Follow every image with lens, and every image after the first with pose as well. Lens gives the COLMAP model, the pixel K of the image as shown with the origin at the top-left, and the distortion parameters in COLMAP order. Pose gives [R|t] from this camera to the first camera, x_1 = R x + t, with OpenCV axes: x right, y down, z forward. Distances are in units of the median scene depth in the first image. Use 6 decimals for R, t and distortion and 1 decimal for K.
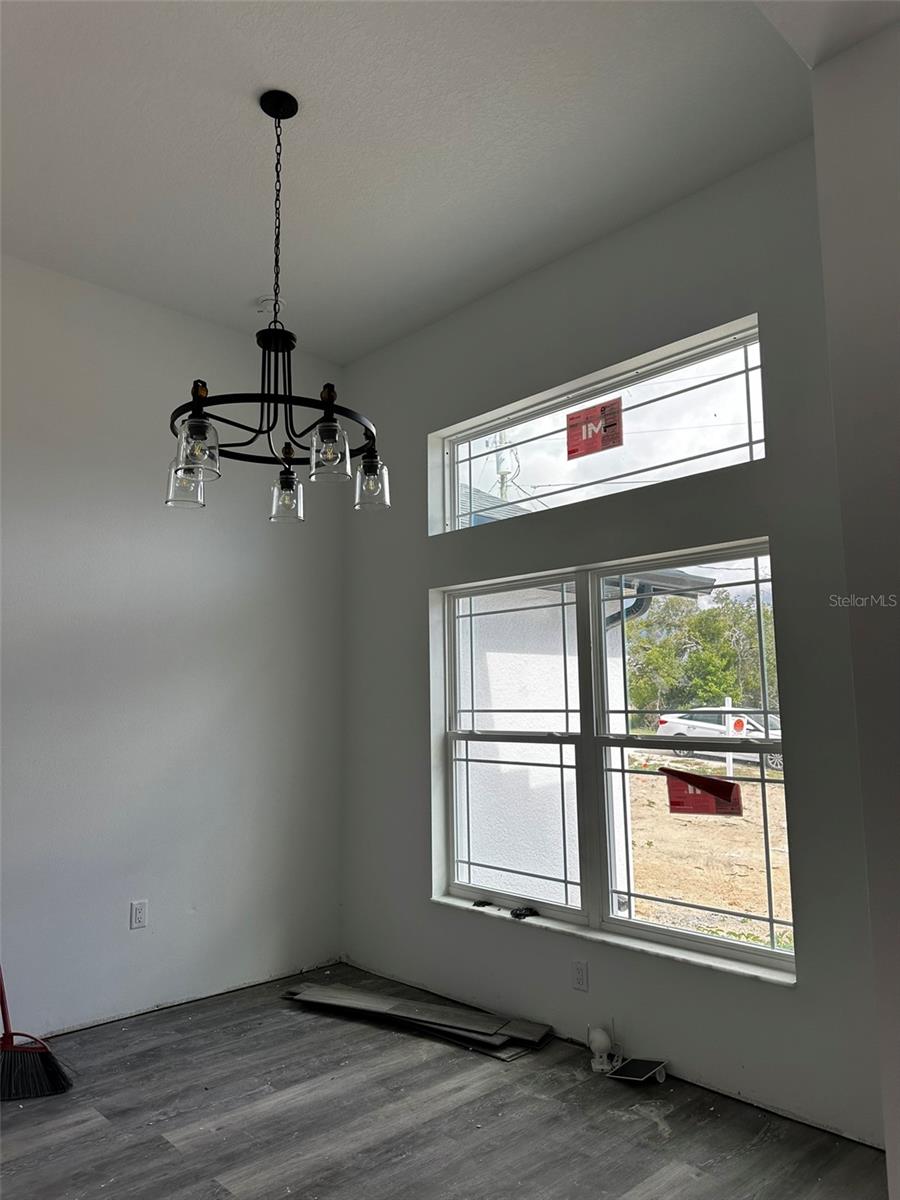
lens RADIAL K [[845.0, 0, 450.0], [0, 845.0, 600.0], [0, 0, 1]] dist [0.076045, -0.079532]
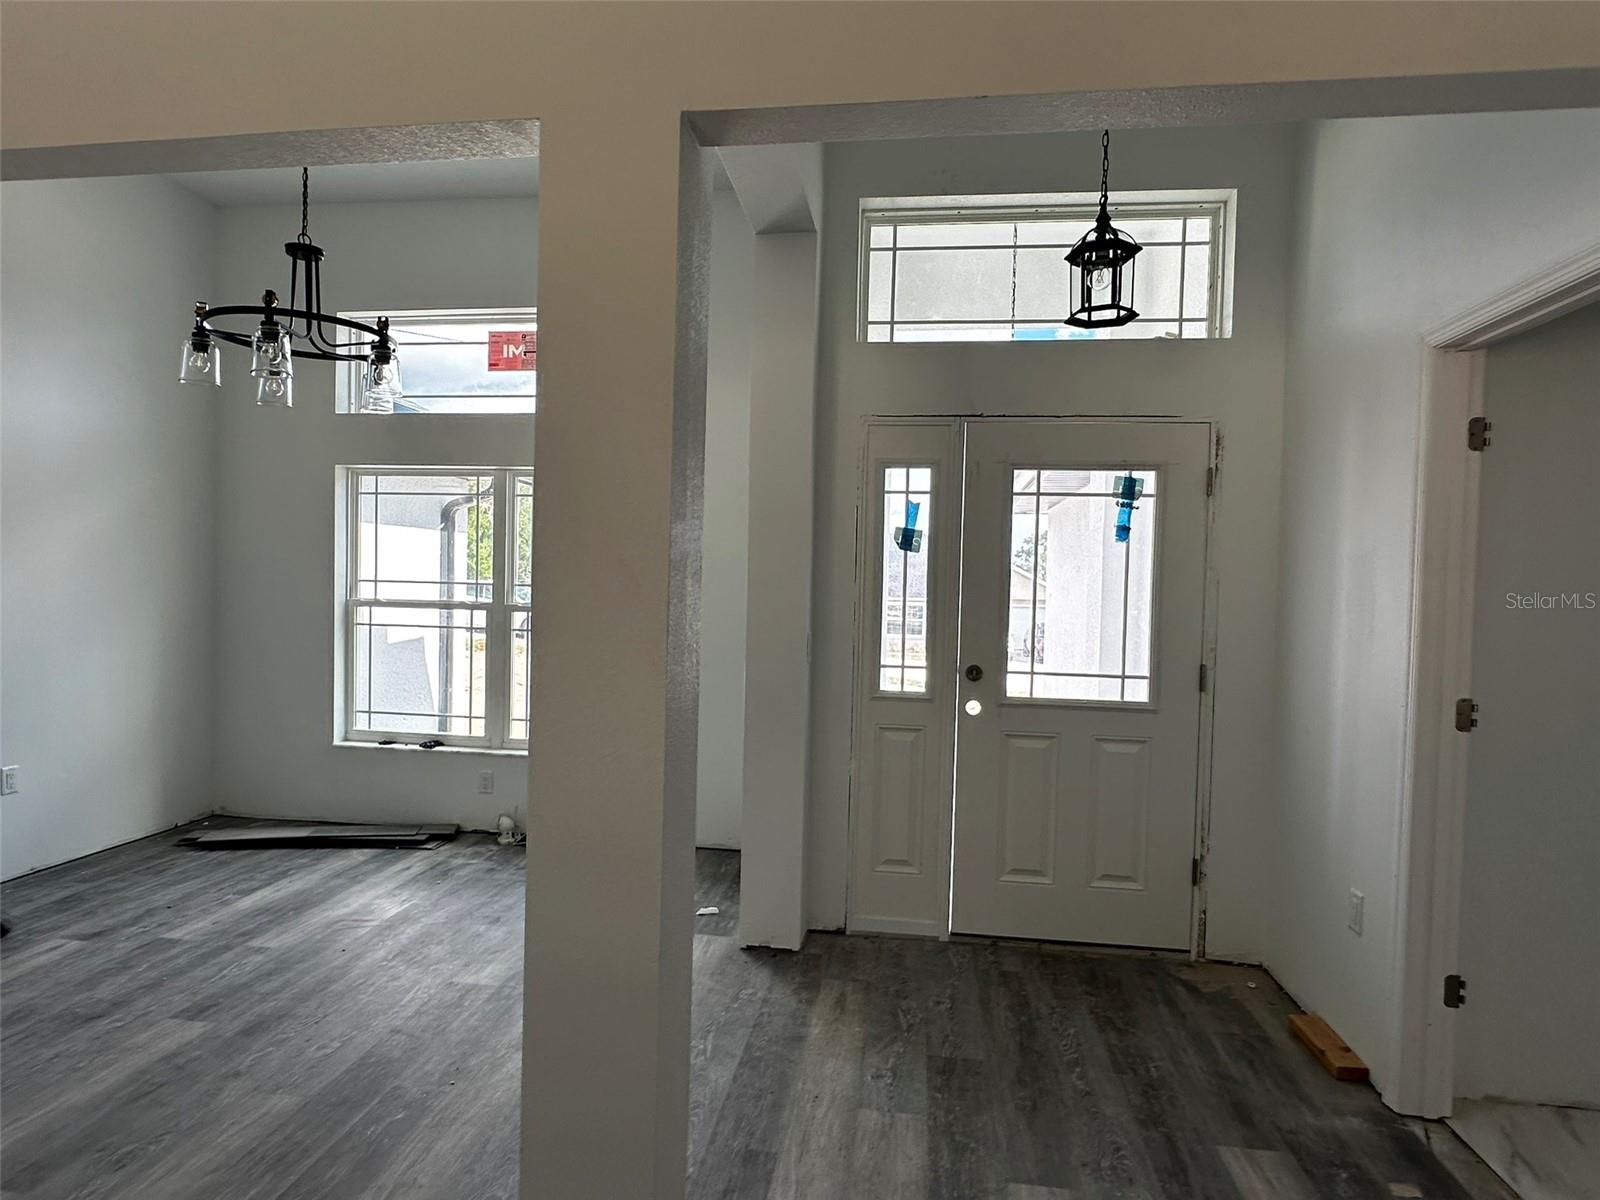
lens RADIAL K [[914.2, 0, 800.0], [0, 914.2, 600.0], [0, 0, 1]] dist [-0.001886, 0.000432]
pose [[0.775511, 0.015308, 0.631148, -0.355028], [-0.108996, 0.987941, 0.109965, -0.042508], [-0.621854, -0.154072, 0.767828, -0.321296]]
